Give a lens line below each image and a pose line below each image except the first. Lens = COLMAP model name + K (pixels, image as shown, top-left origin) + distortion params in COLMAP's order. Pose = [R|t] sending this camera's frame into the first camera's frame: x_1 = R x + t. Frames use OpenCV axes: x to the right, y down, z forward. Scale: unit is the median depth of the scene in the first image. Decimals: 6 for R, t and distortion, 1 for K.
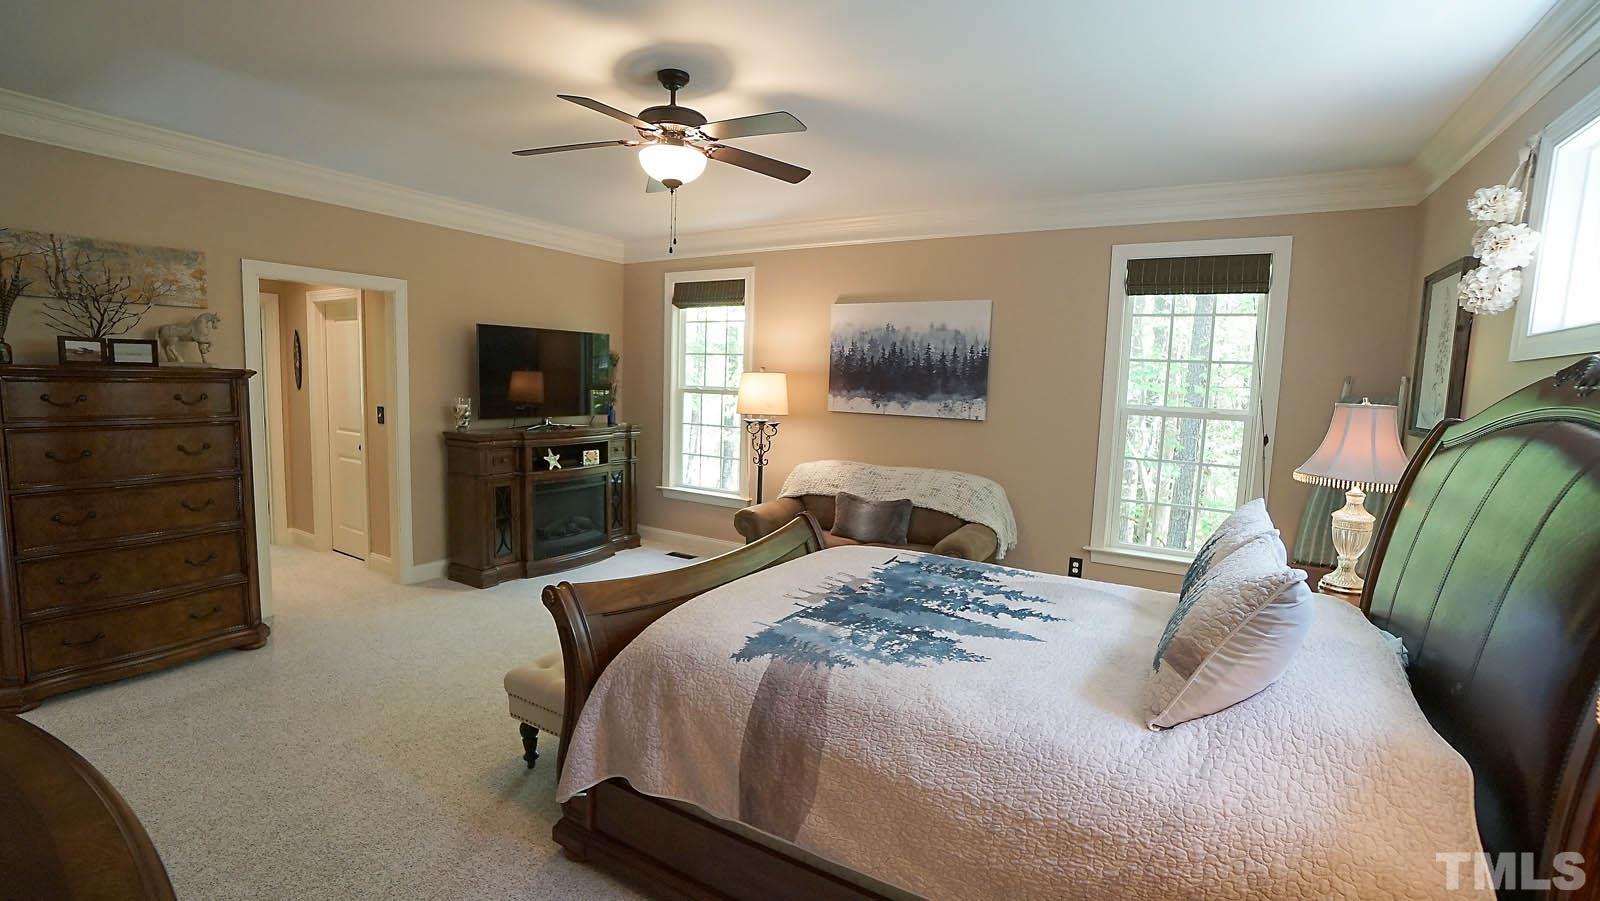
lens RADIAL K [[710.3, 0, 789.3], [0, 710.3, 451.3], [0, 0, 1]] dist [-0.060563, 0.023973]
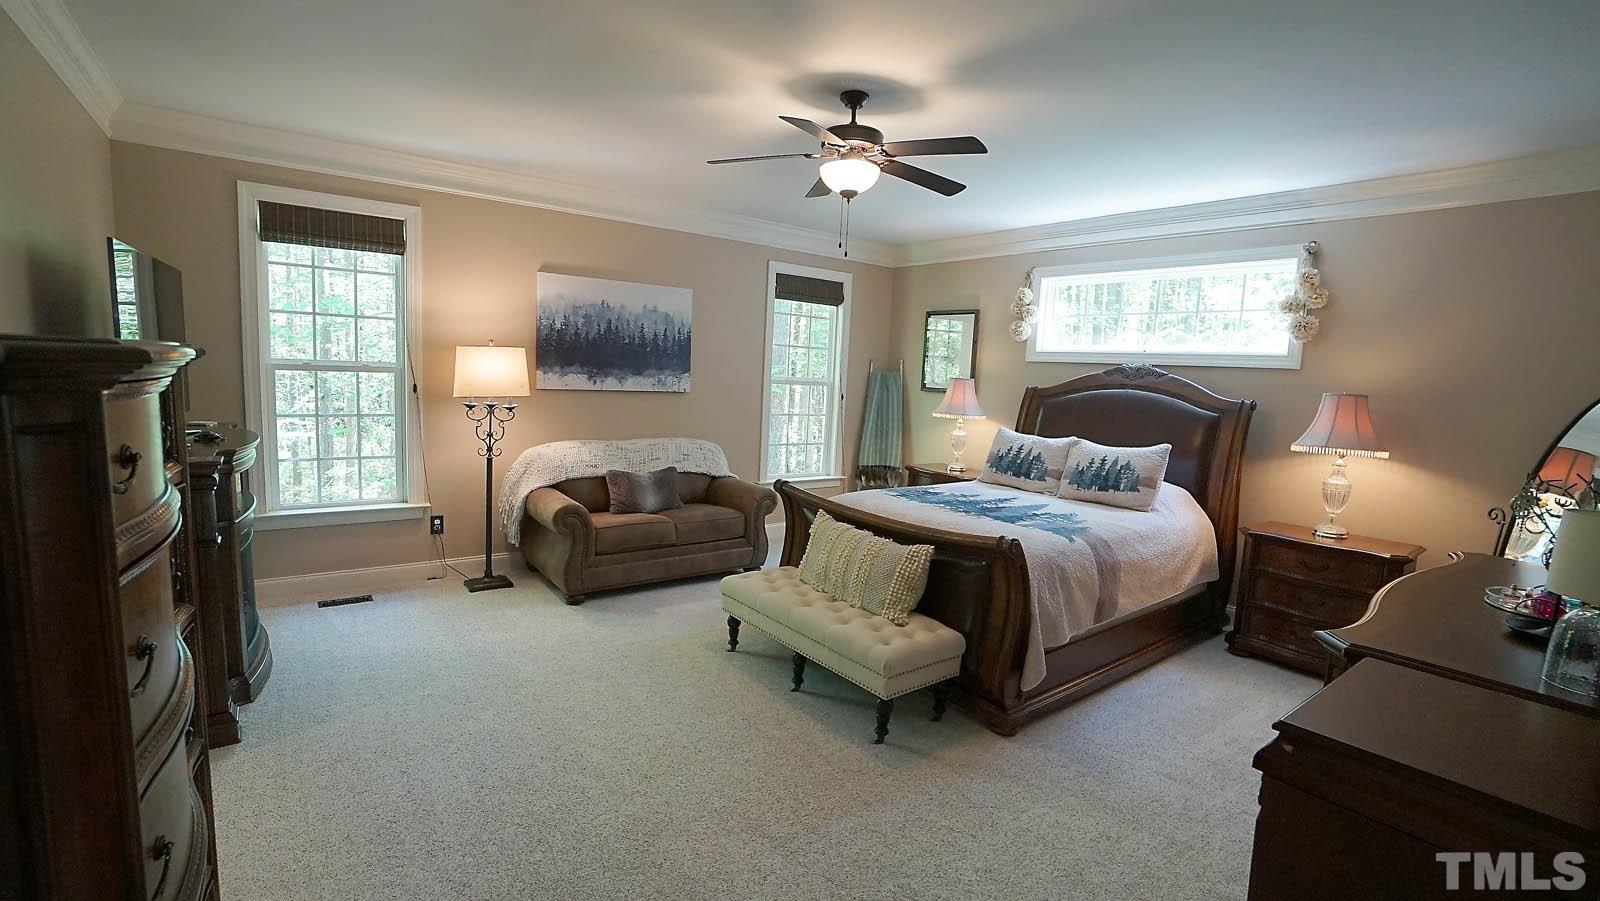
lens RADIAL K [[716.2, 0, 801.8], [0, 716.2, 435.1], [0, 0, 1]] dist [-0.058634, 0.024429]
pose [[0.366129, -0.097740, 0.925417, -0.734294], [0.060235, 0.994872, 0.081245, -0.056146], [-0.928613, 0.025996, 0.370139, 0.377304]]
